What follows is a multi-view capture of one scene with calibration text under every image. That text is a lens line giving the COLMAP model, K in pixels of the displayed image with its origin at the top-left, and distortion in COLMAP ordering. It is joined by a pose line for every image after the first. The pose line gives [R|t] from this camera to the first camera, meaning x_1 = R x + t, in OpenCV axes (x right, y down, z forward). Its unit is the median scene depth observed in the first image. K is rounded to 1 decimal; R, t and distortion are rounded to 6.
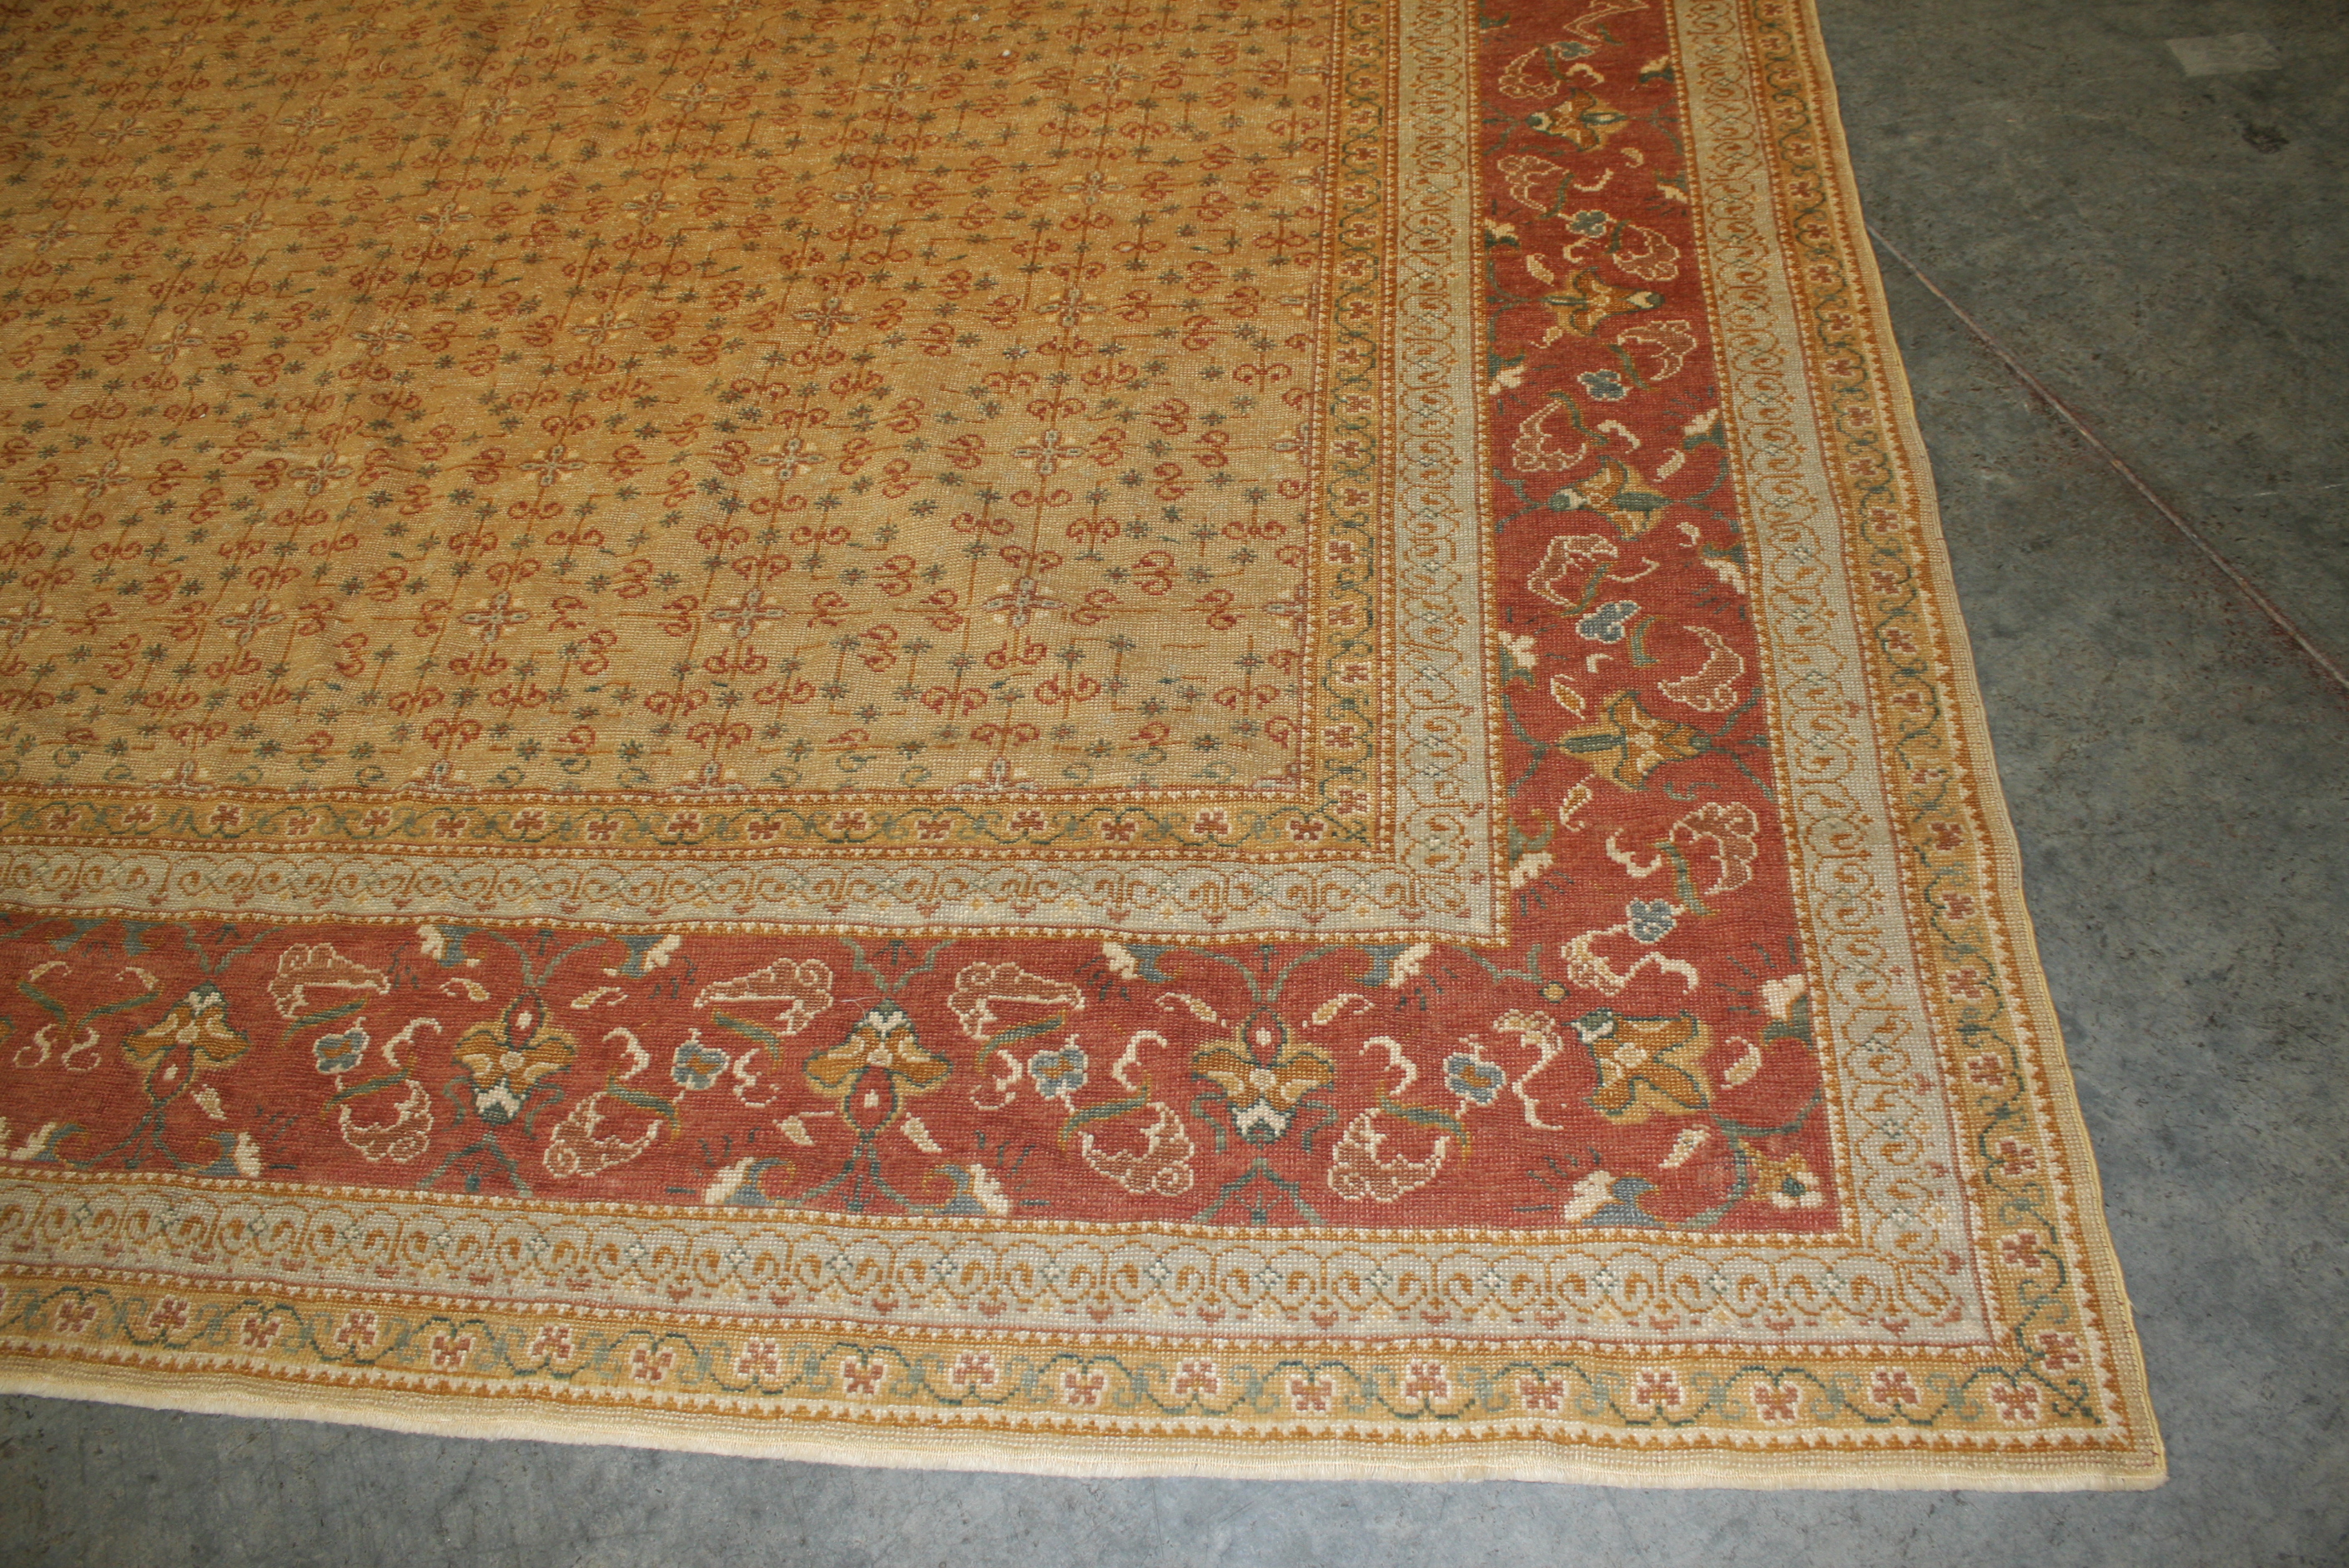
lens RADIAL K [[1653.5, 0, 1191.3], [0, 1653.5, 771.1], [0, 0, 1]] dist [-0.122908, 0.077095]
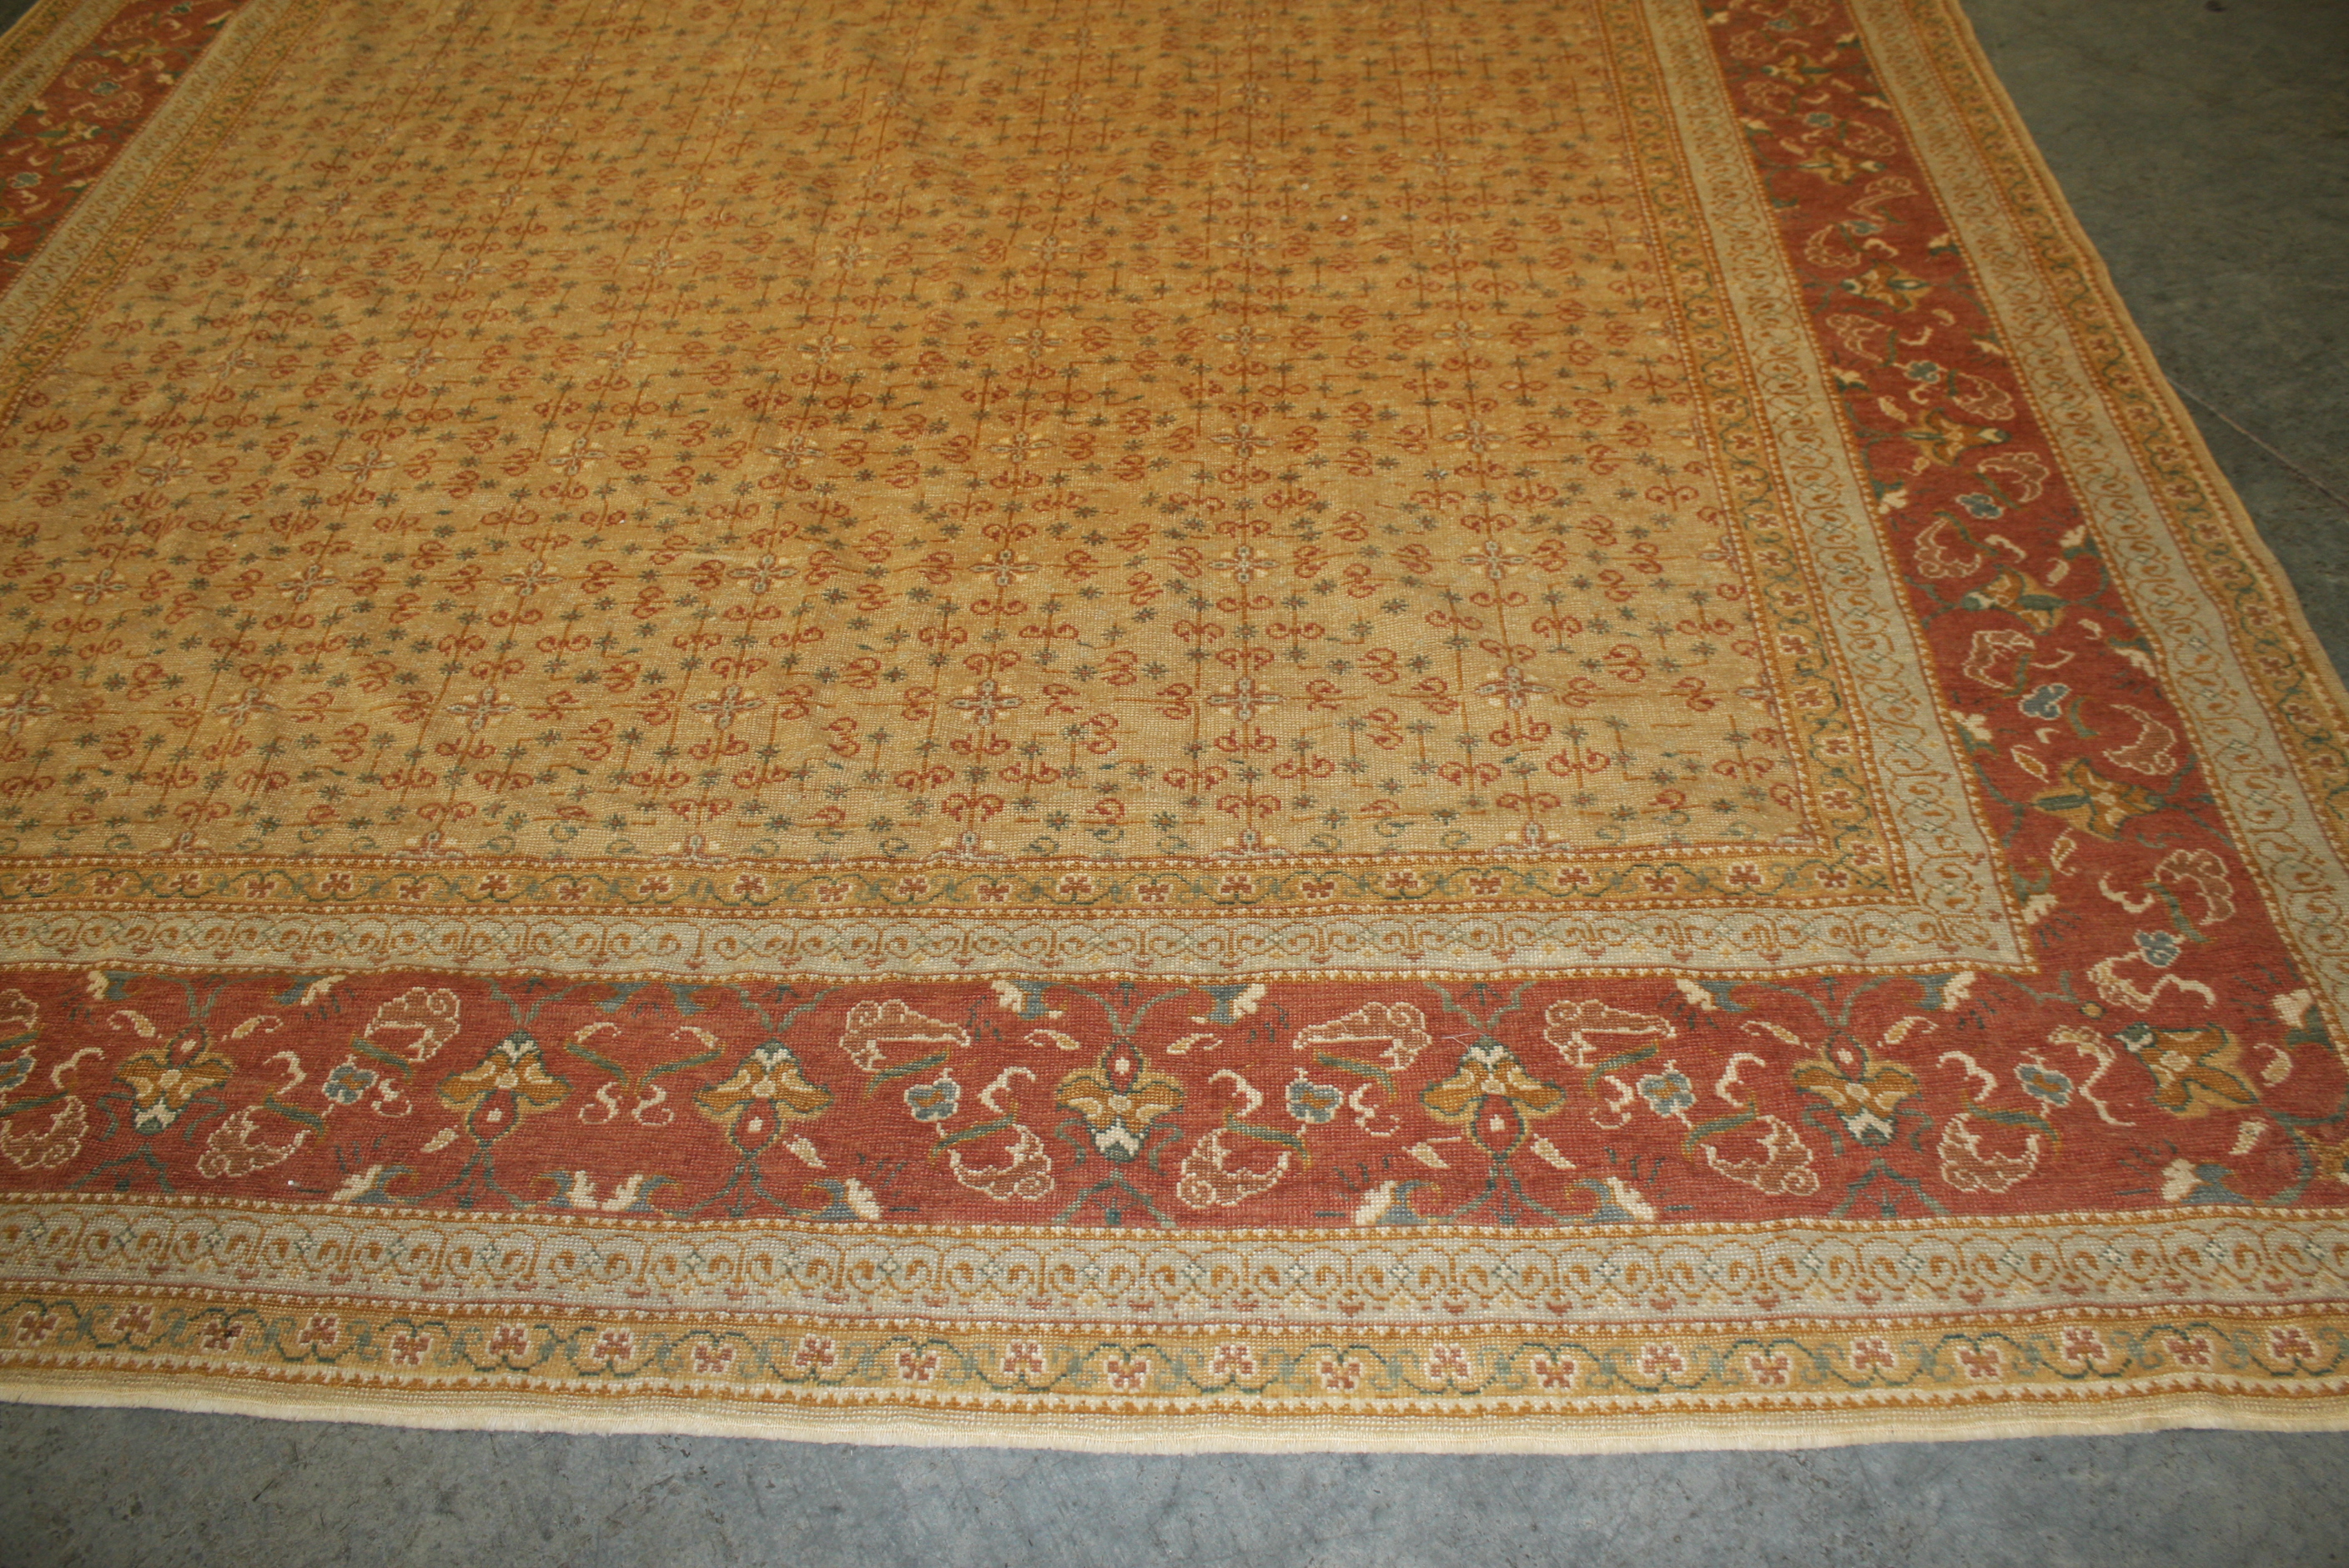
lens RADIAL K [[1653.5, 0, 1191.3], [0, 1653.5, 771.1], [0, 0, 1]] dist [-0.122908, 0.077095]
pose [[0.998646, 0.000510, 0.052019, -0.373699], [0.005745, 0.992752, -0.120040, 0.082366], [-0.051703, 0.120177, 0.991405, -0.063080]]
